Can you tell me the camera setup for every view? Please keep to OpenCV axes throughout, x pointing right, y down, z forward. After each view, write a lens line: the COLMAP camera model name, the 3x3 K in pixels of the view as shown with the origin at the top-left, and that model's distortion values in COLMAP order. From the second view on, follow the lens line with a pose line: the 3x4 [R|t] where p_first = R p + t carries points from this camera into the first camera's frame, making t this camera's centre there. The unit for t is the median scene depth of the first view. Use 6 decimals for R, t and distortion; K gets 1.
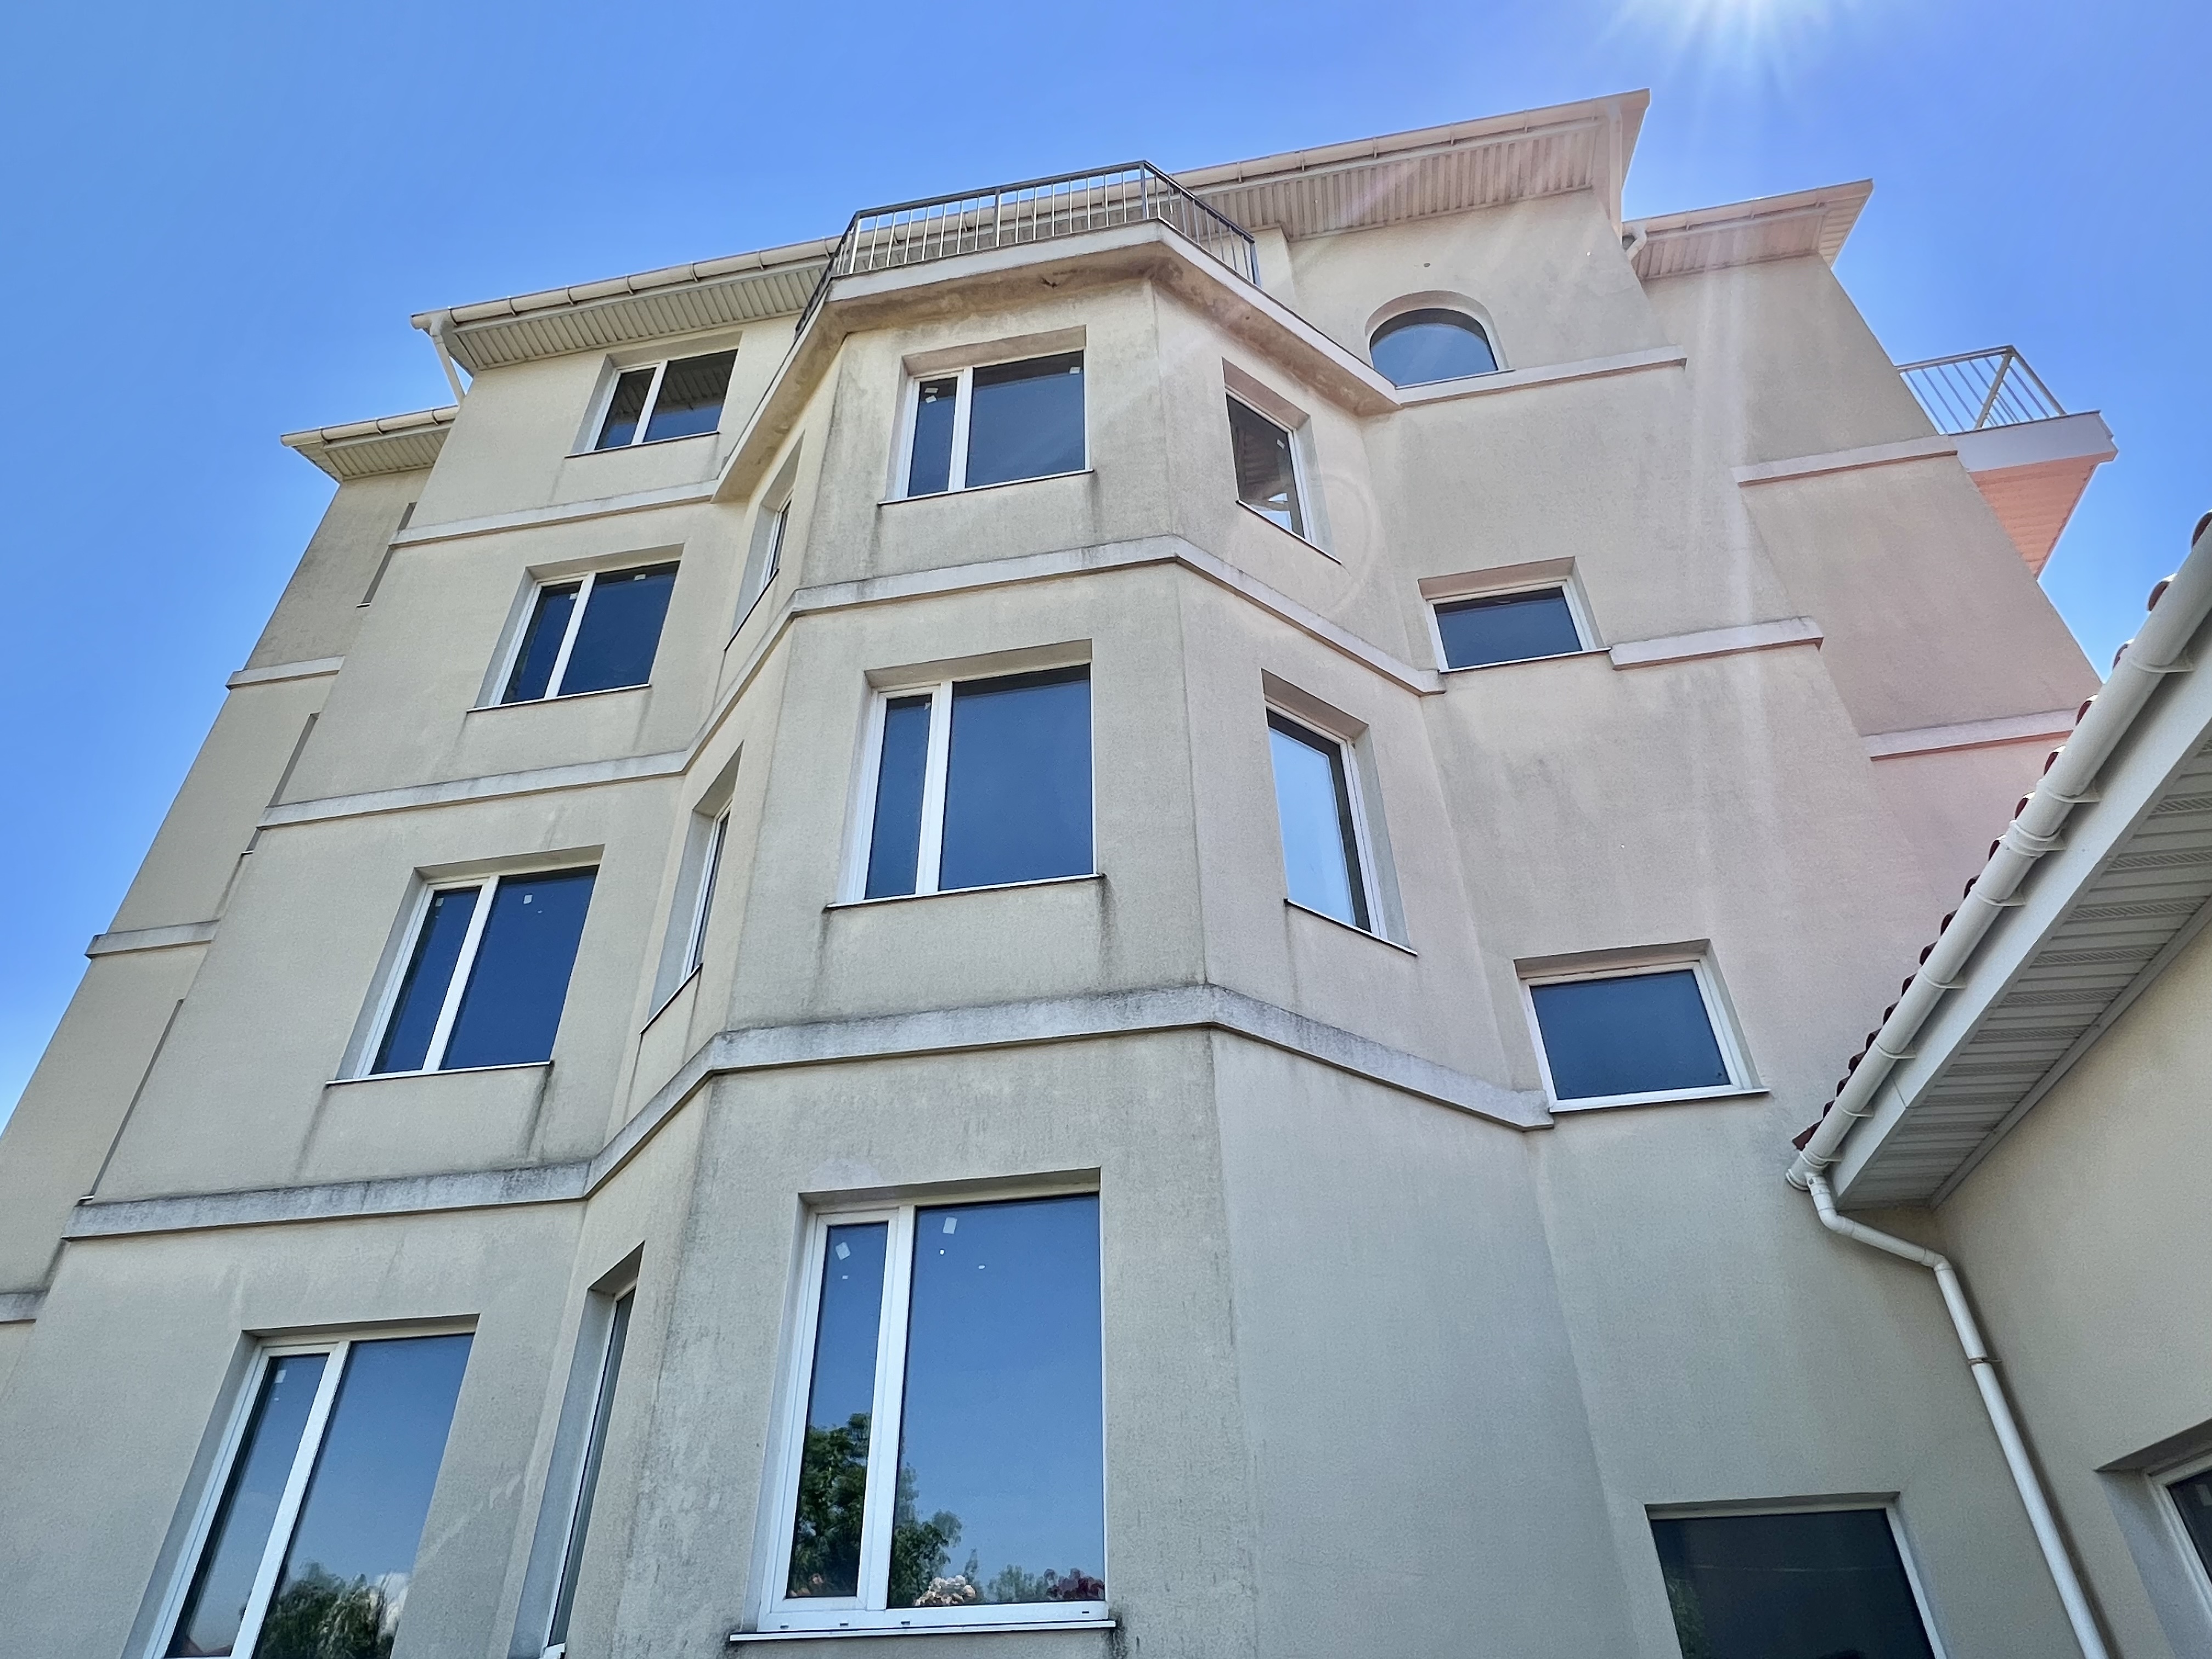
lens RADIAL K [[1283.8, 0, 1103.8], [0, 1283.8, 828.0], [0, 0, 1]] dist [-0.008844, 0.011703]
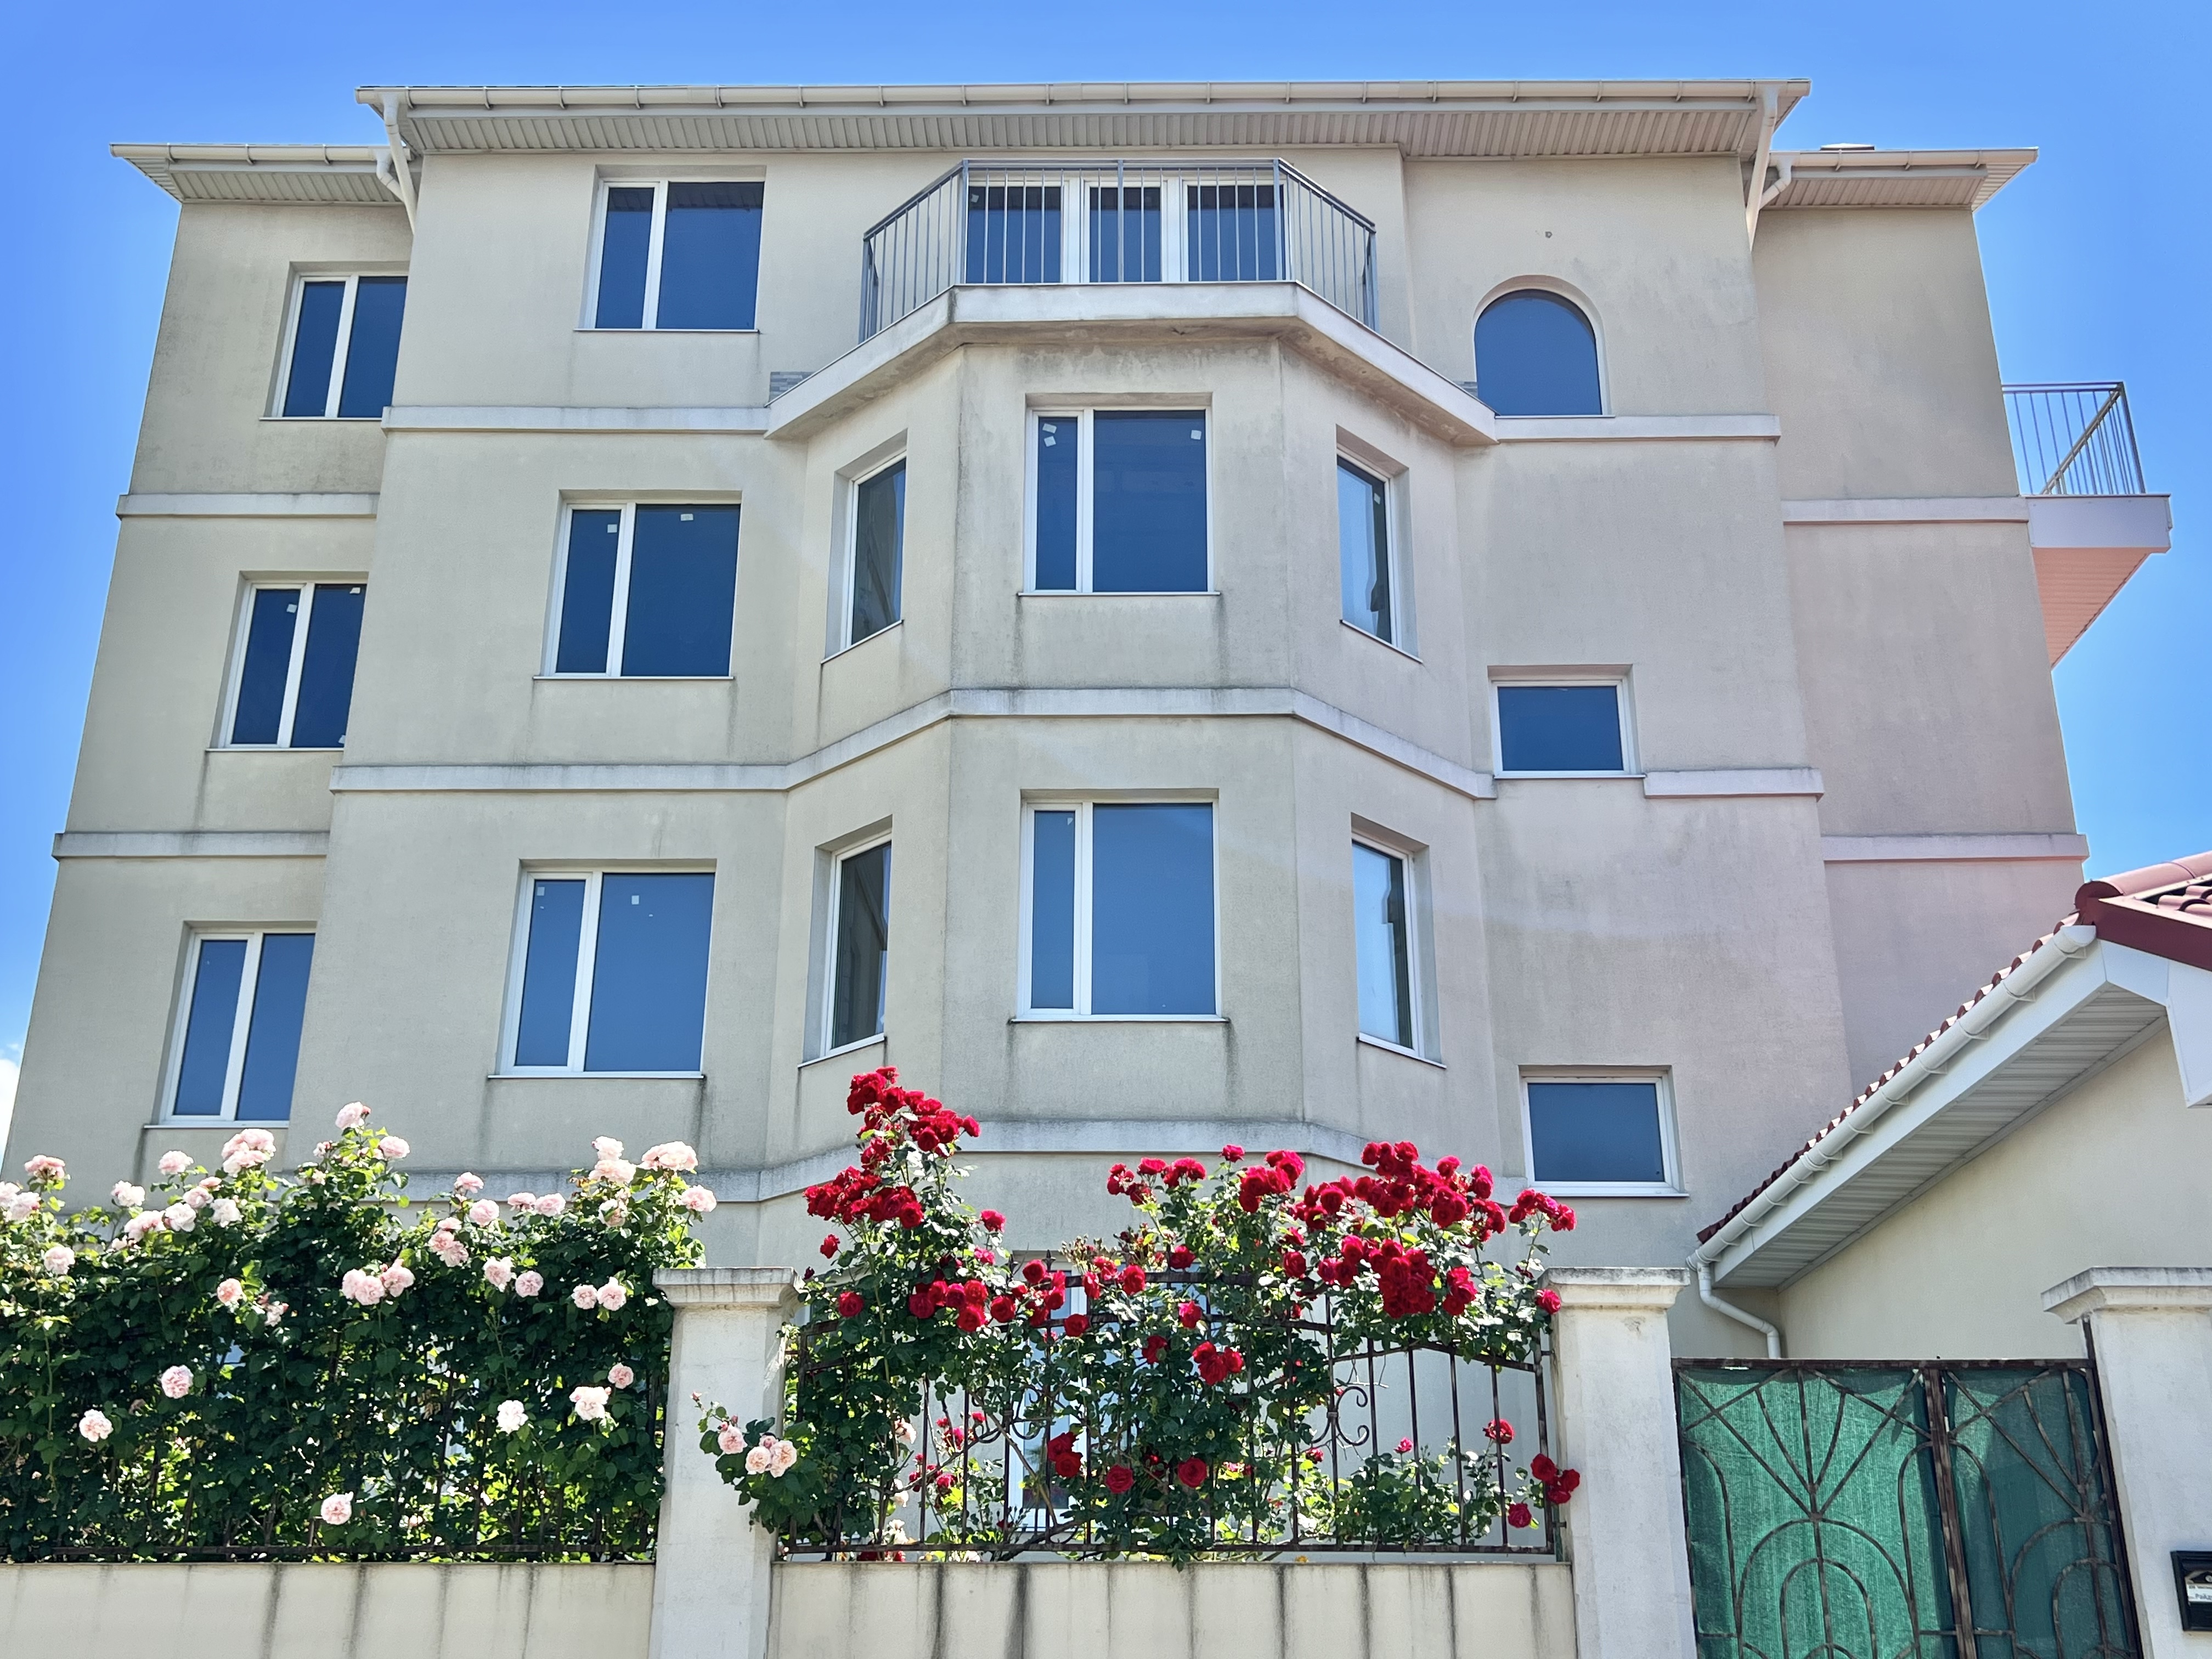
lens RADIAL K [[2231.0, 0, 1101.8], [0, 2231.0, 833.1], [0, 0, 1]] dist [0.068479, 0.000000]
pose [[0.986673, 0.080249, 0.141548, -0.353851], [-0.113264, 0.963293, 0.243390, -0.520915], [-0.116820, -0.256178, 0.959545, -0.855468]]
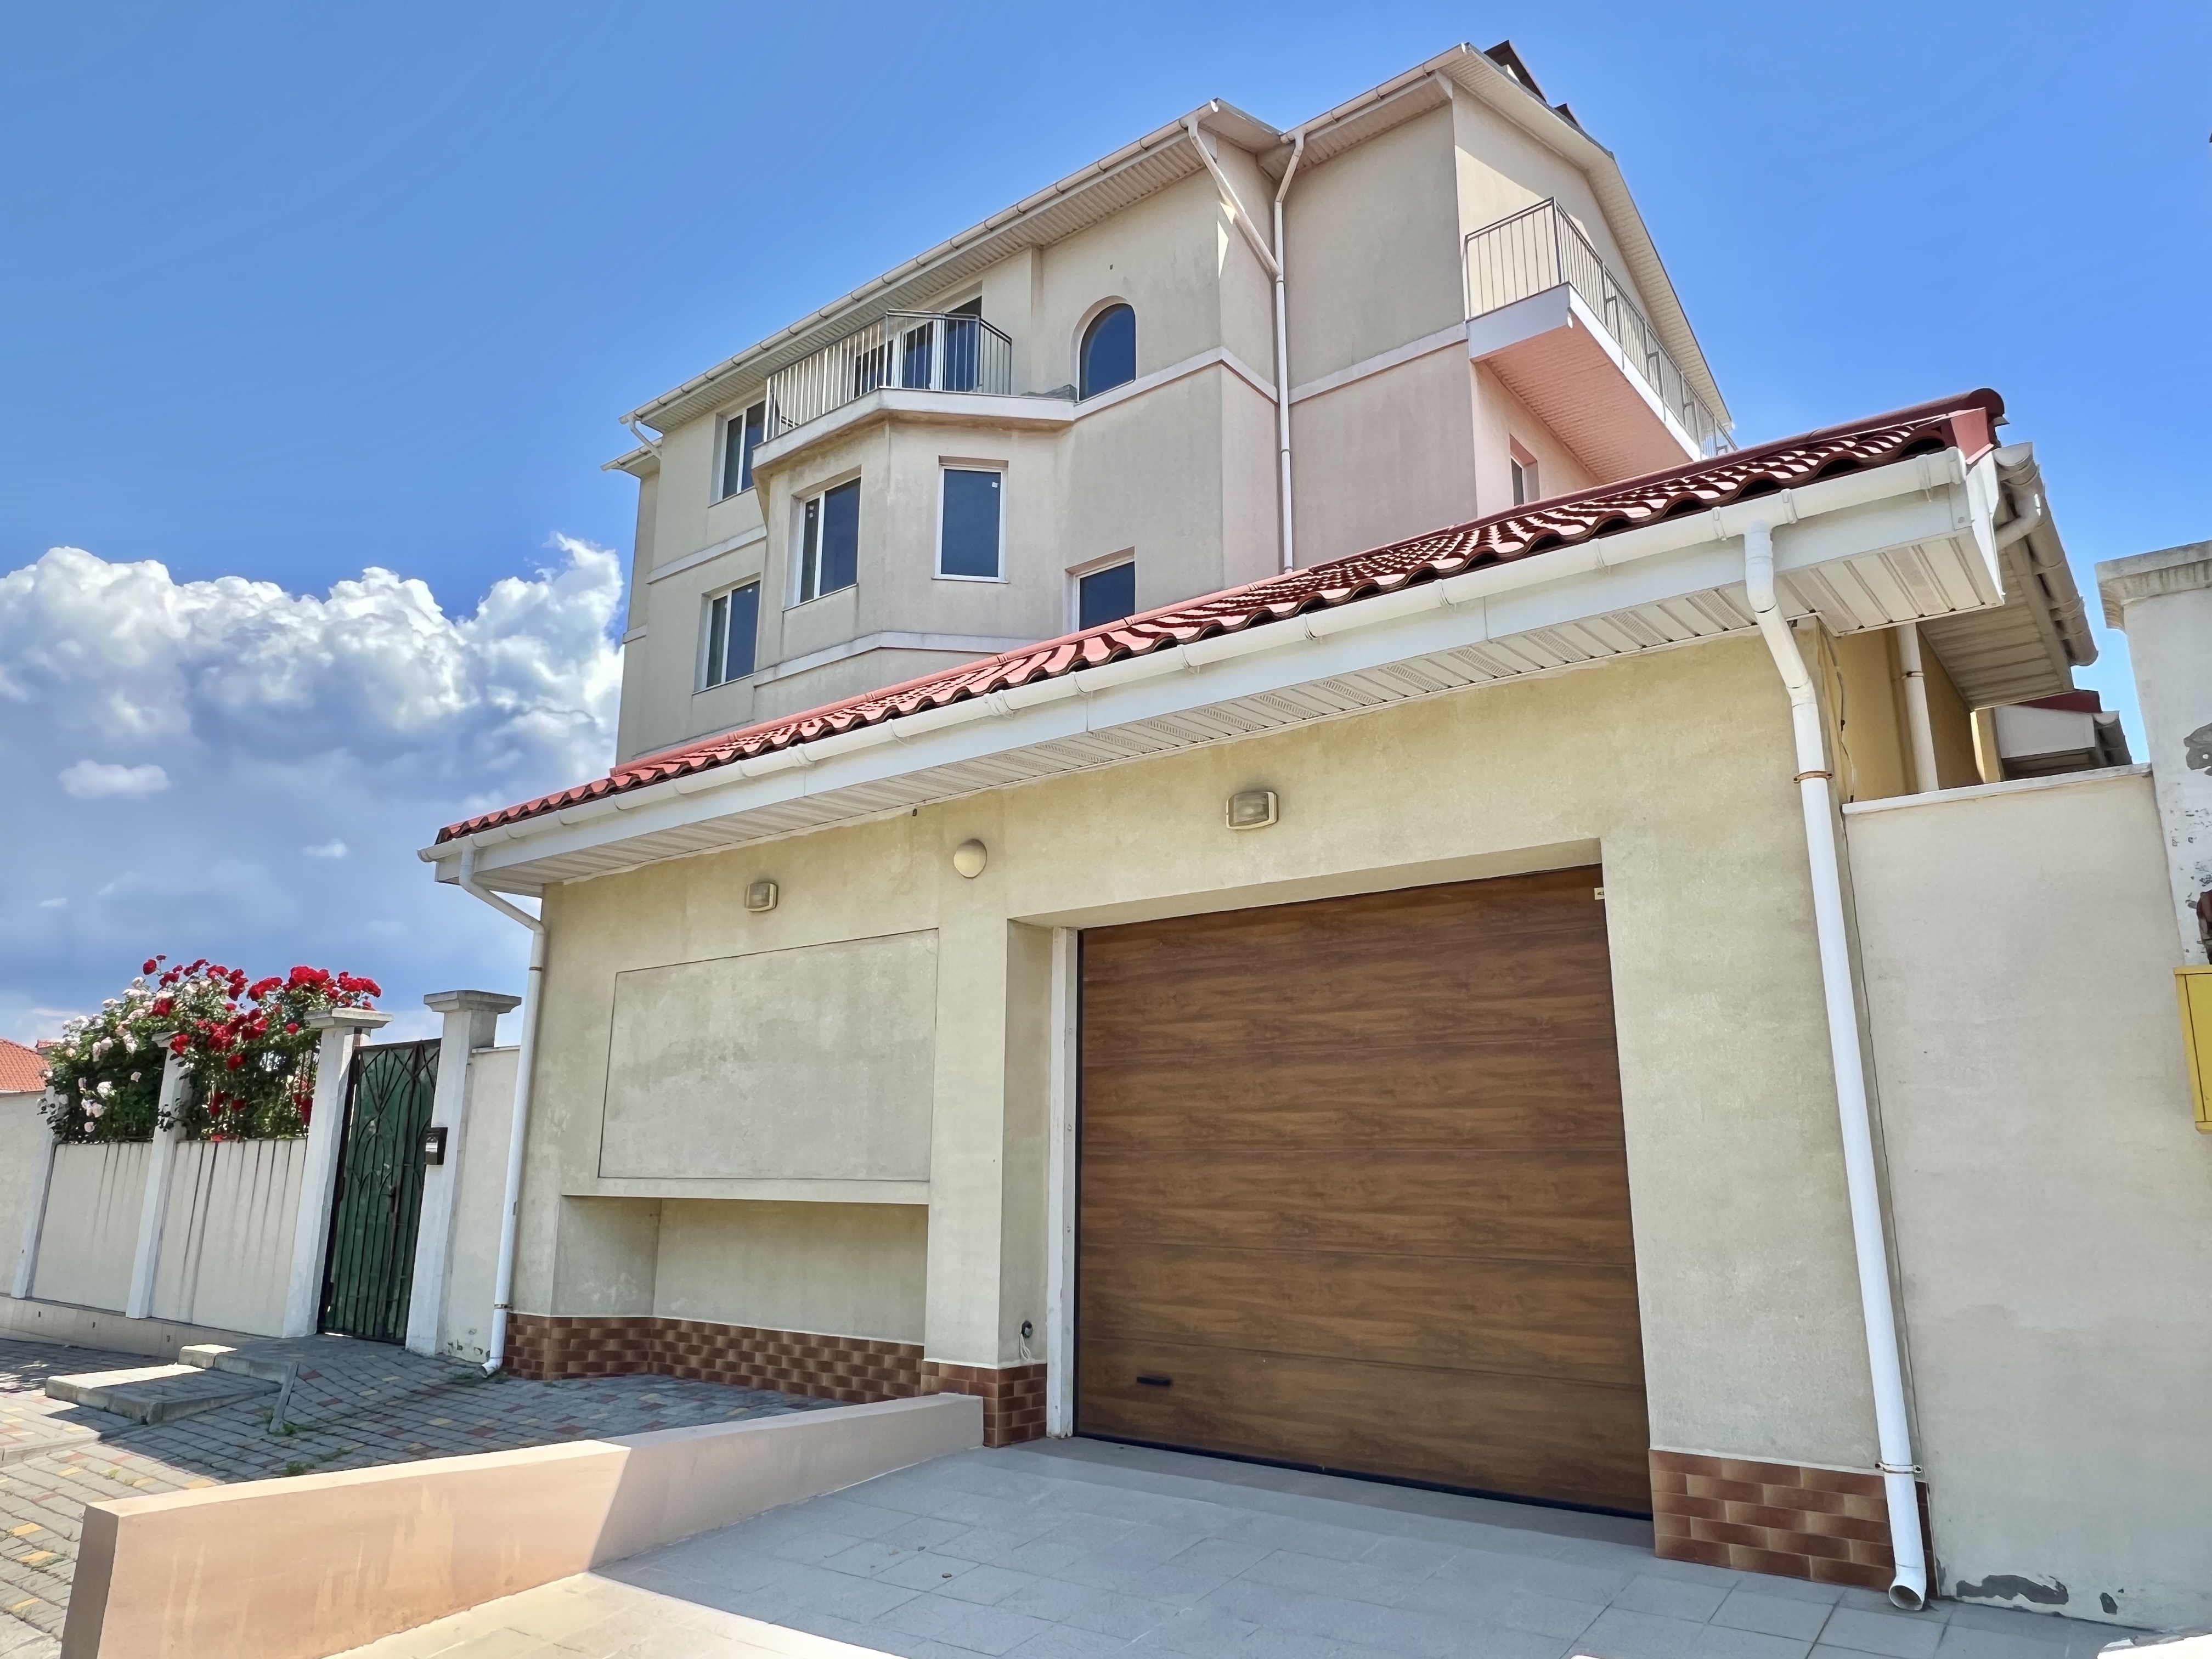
lens RADIAL K [[1439.6, 0, 1105.7], [0, 1439.6, 826.4], [0, 0, 1]] dist [0.000730, -0.000013]
pose [[0.883644, -0.090689, -0.459291, 1.263032], [0.262458, 0.908353, 0.325592, -0.542841], [0.387671, -0.408252, 0.826463, -0.793197]]
